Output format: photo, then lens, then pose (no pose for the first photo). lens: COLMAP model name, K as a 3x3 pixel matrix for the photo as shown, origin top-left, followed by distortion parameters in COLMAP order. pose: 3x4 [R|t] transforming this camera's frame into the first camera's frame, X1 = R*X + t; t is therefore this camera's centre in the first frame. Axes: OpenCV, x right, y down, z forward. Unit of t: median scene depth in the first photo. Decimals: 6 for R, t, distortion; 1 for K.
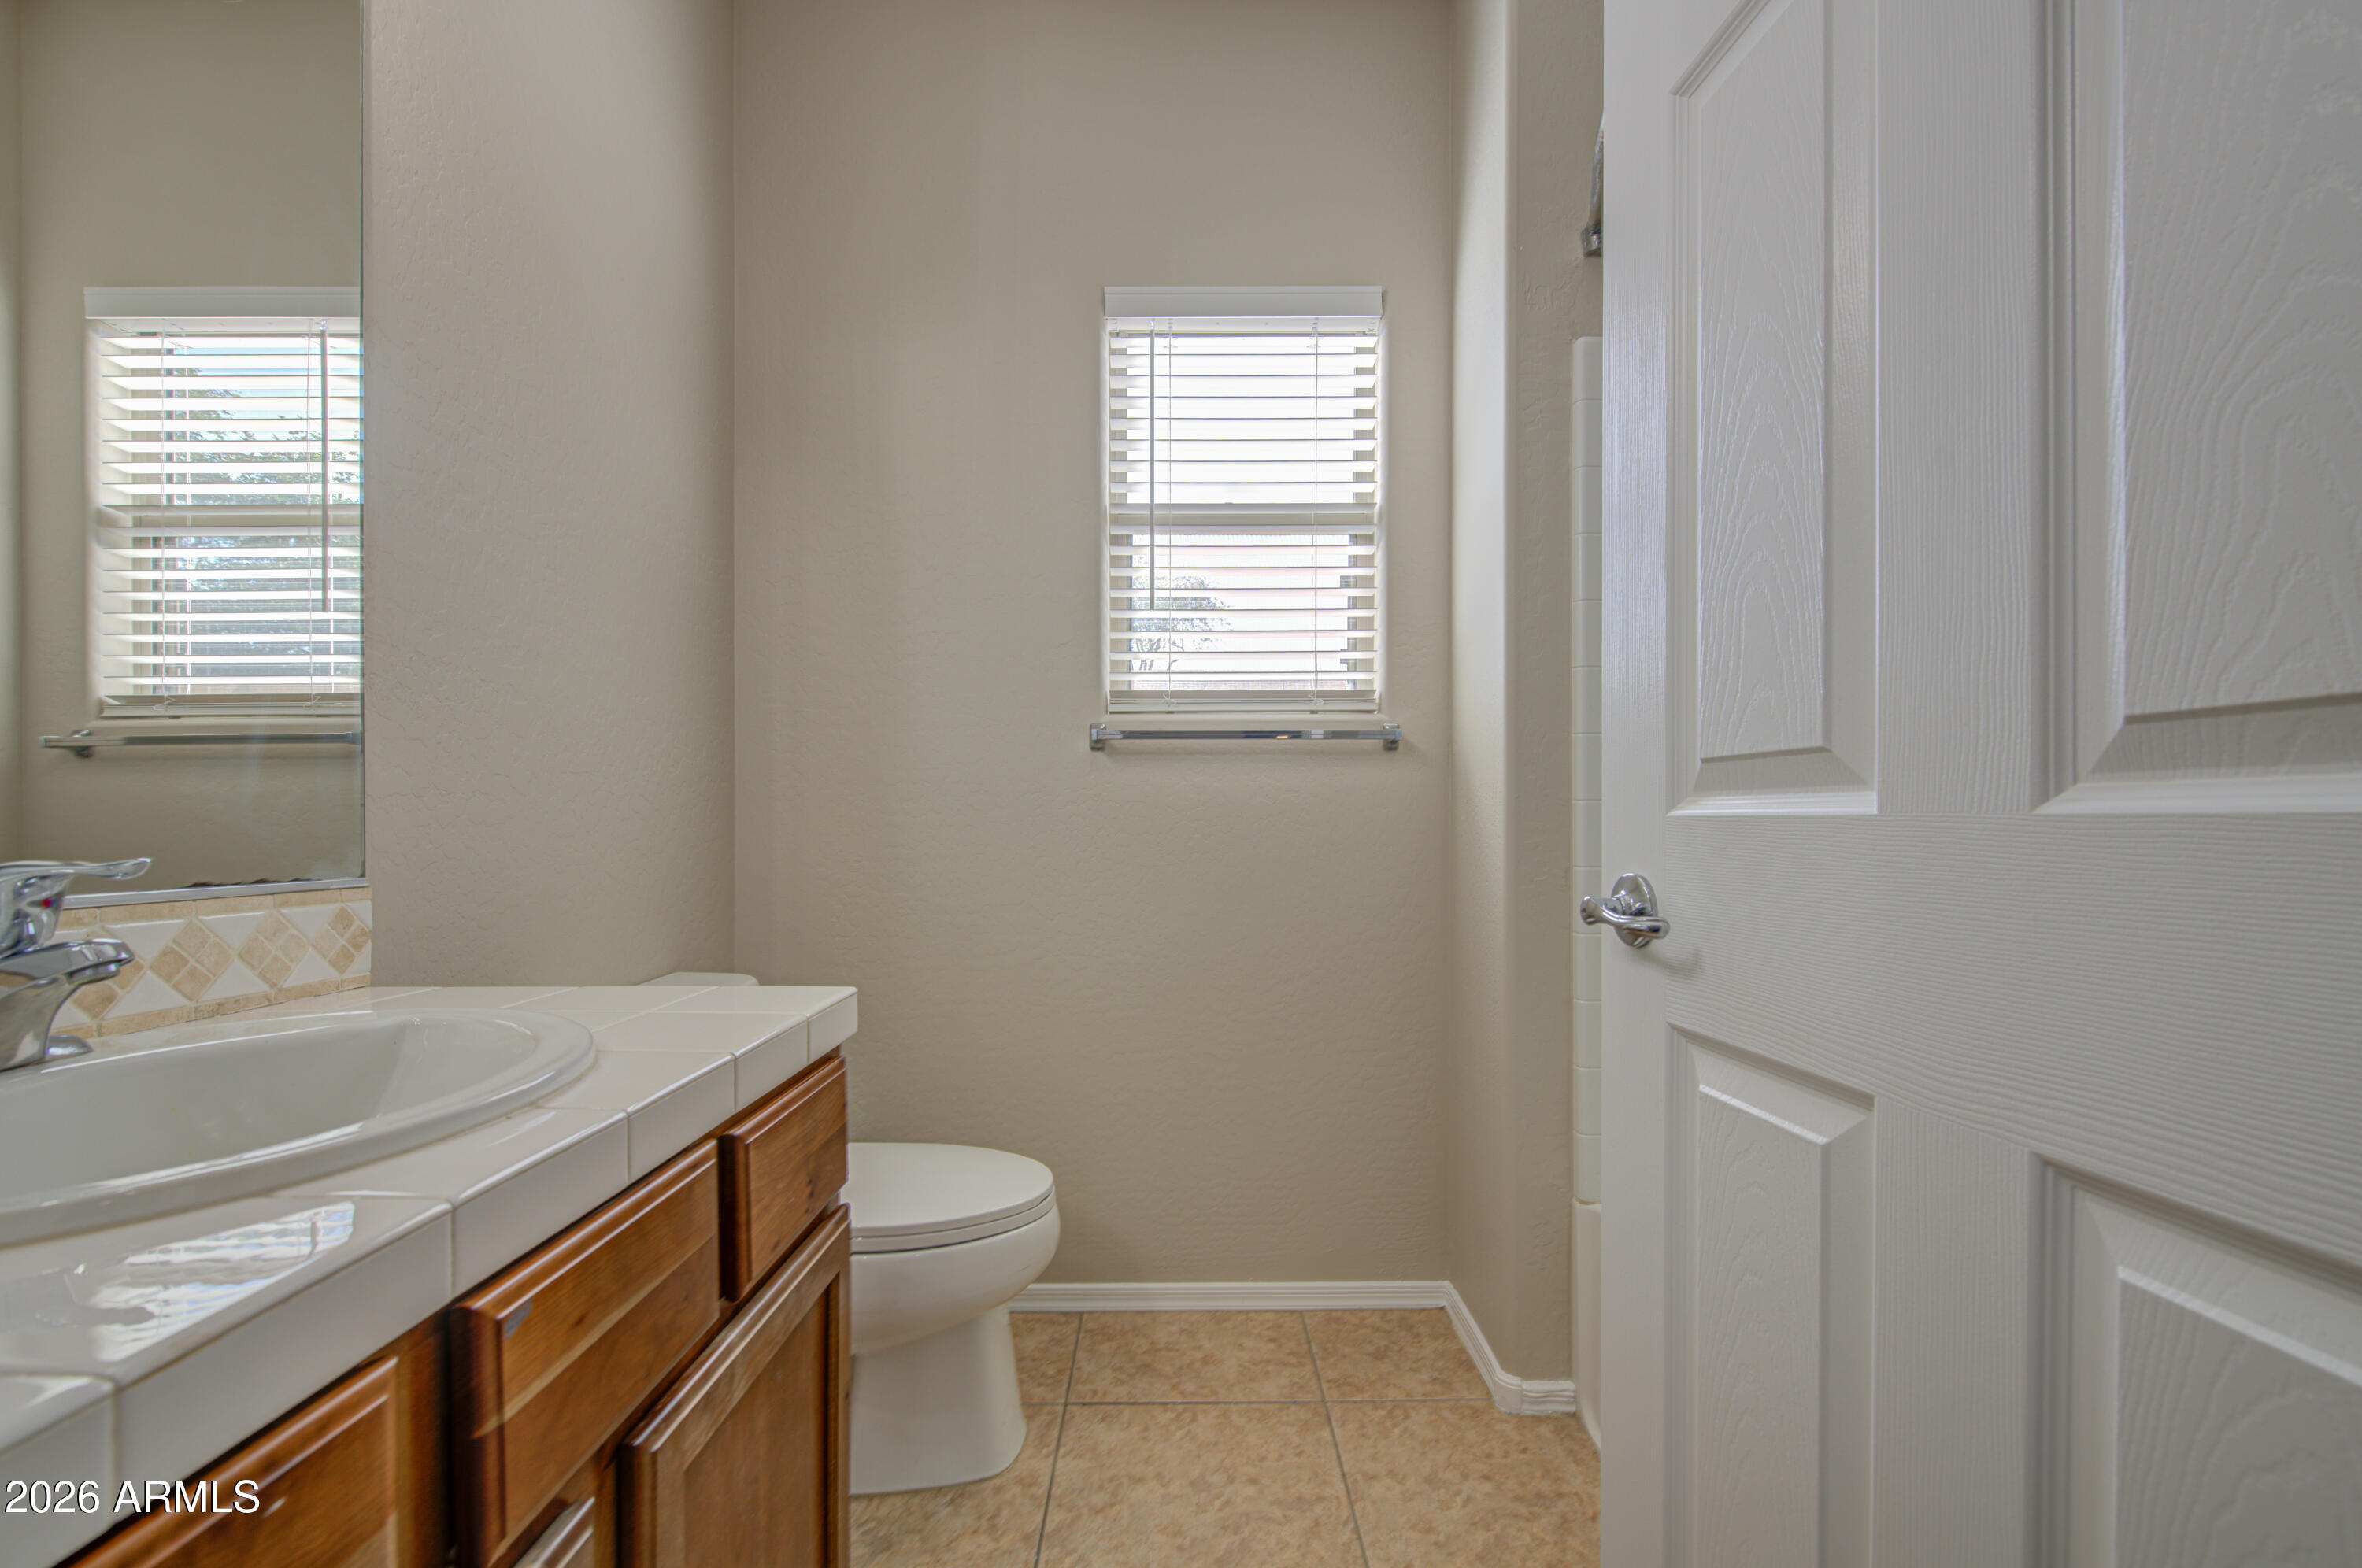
lens RADIAL K [[940.4, 0, 1168.8], [0, 940.4, 904.0], [0, 0, 1]] dist [-0.001414, -0.000742]
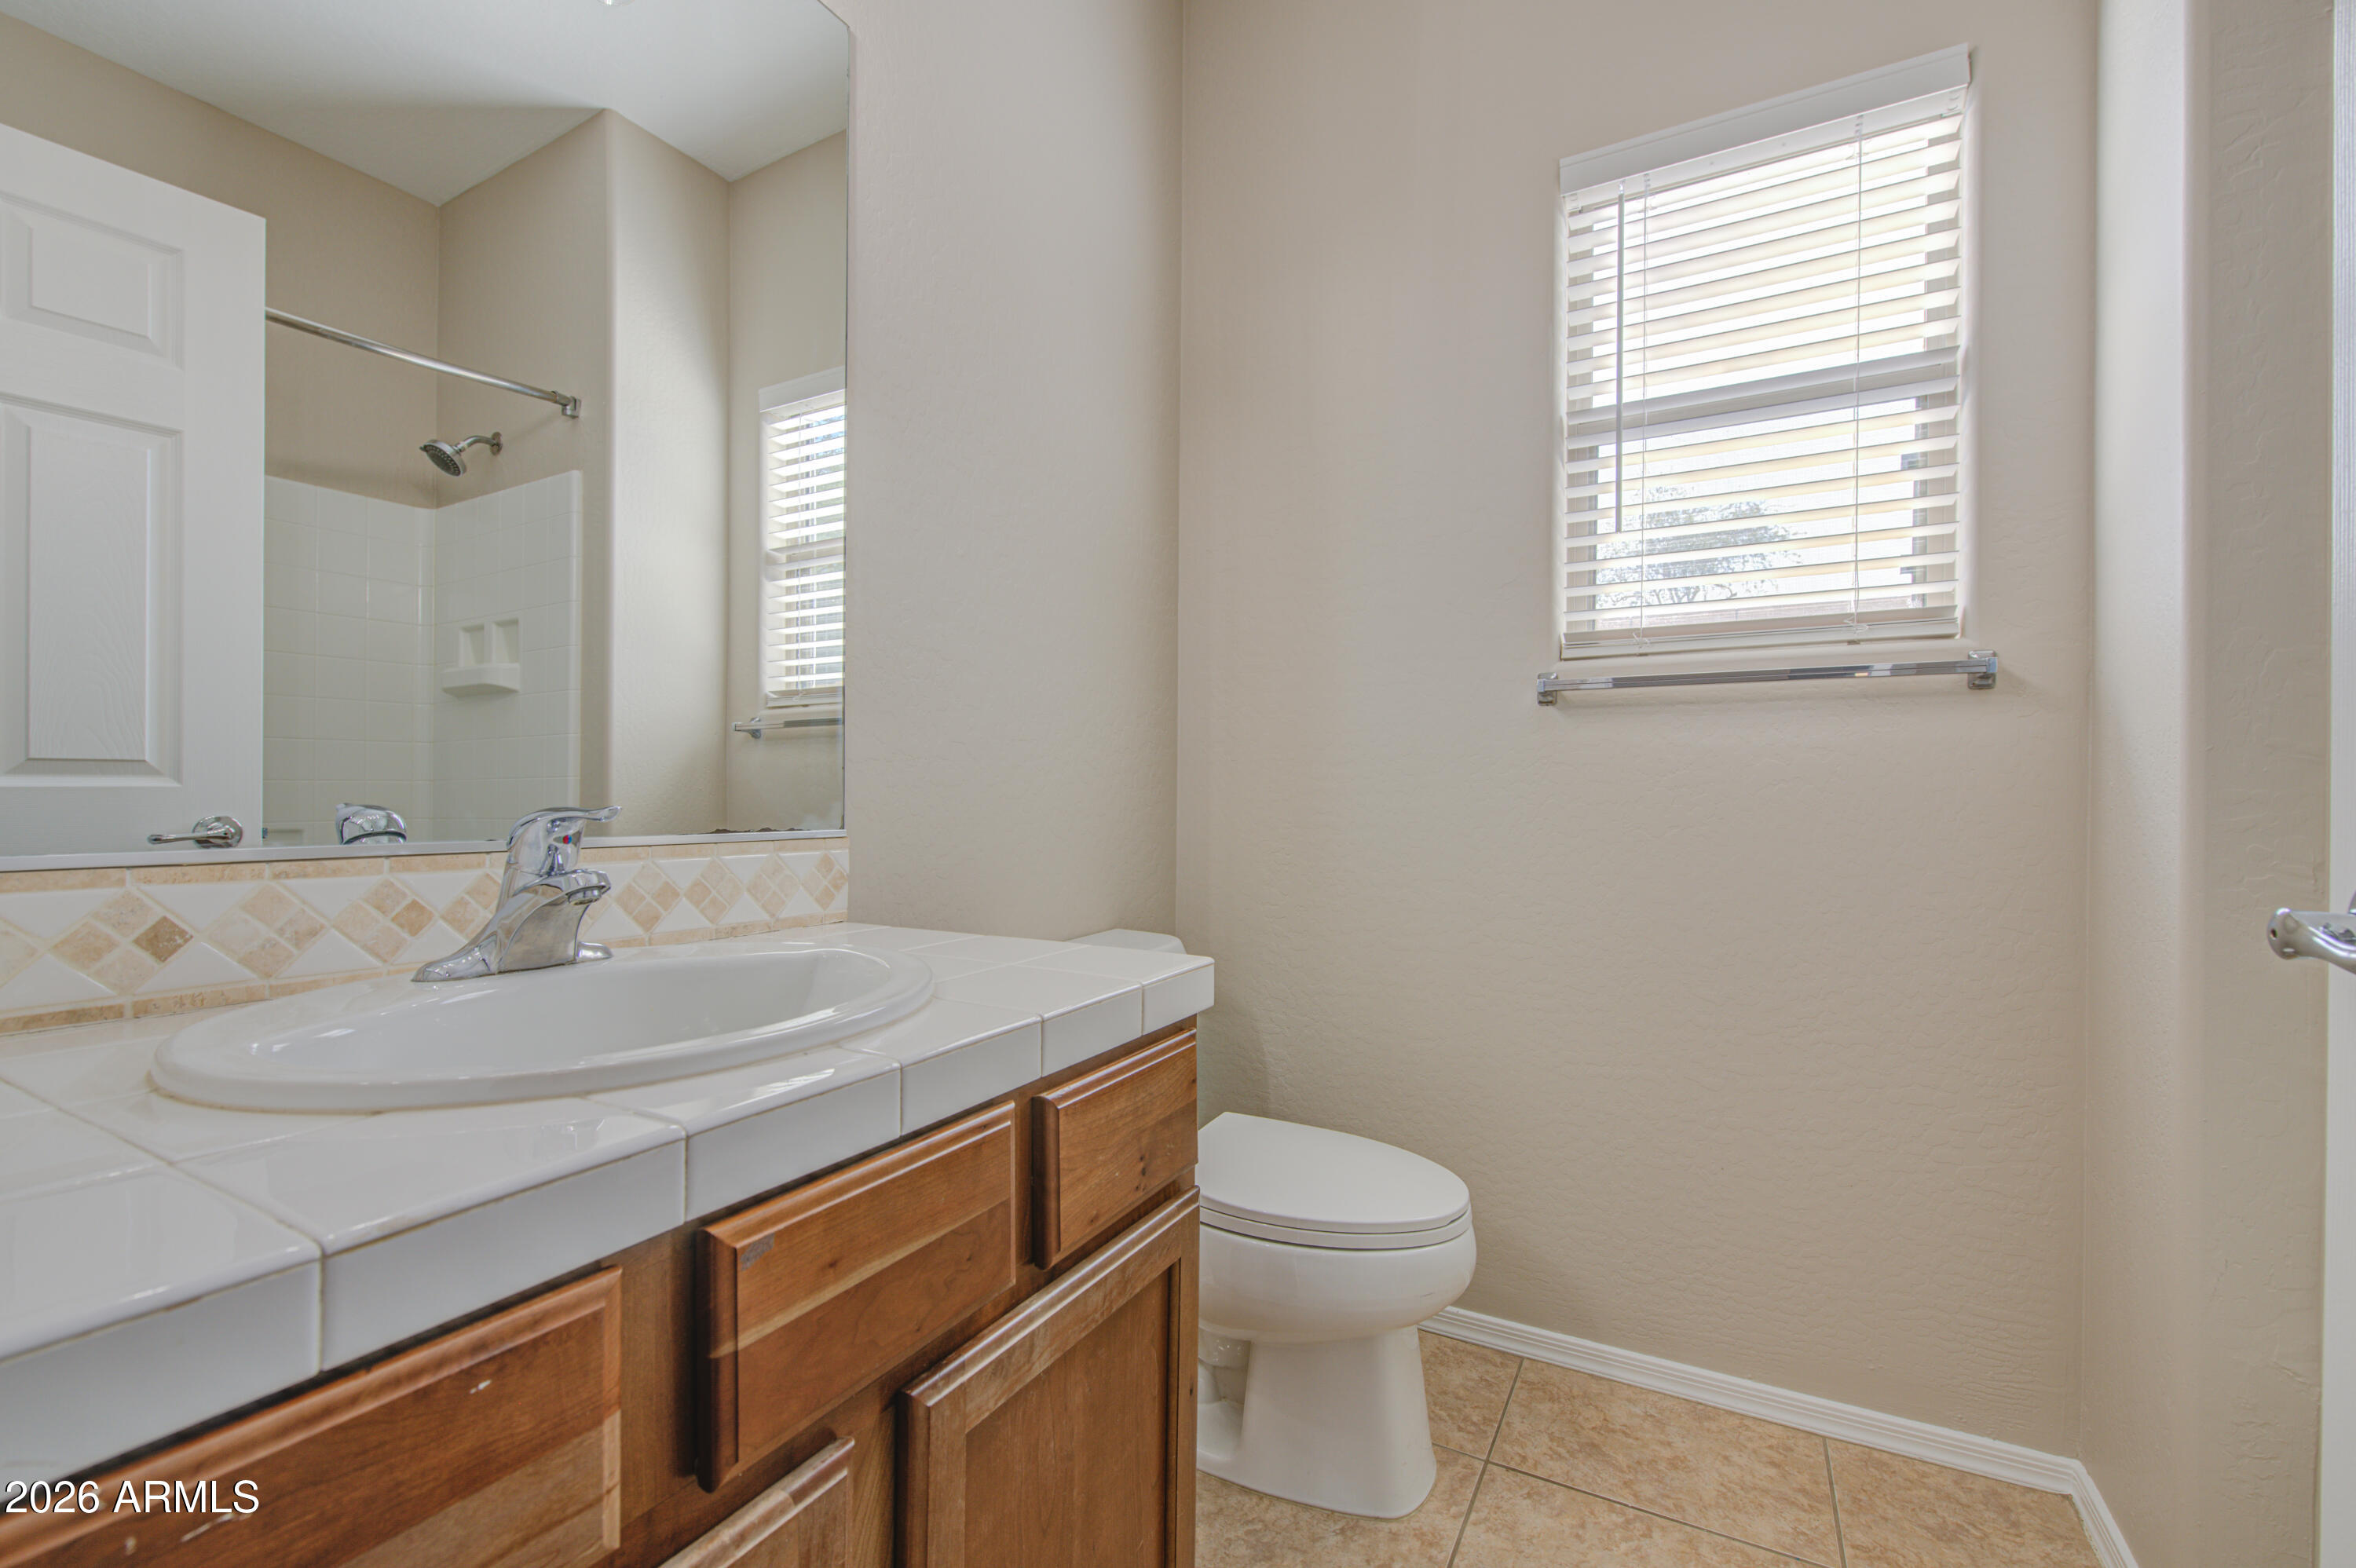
lens RADIAL K [[972.1, 0, 1187.0], [0, 972.1, 849.8], [0, 0, 1]] dist [0.001754, -0.004034]
pose [[0.879517, 0.033221, -0.474707, 0.064747], [-0.046494, 0.998786, -0.016246, -0.001657], [0.473591, 0.036360, 0.879994, 0.079023]]
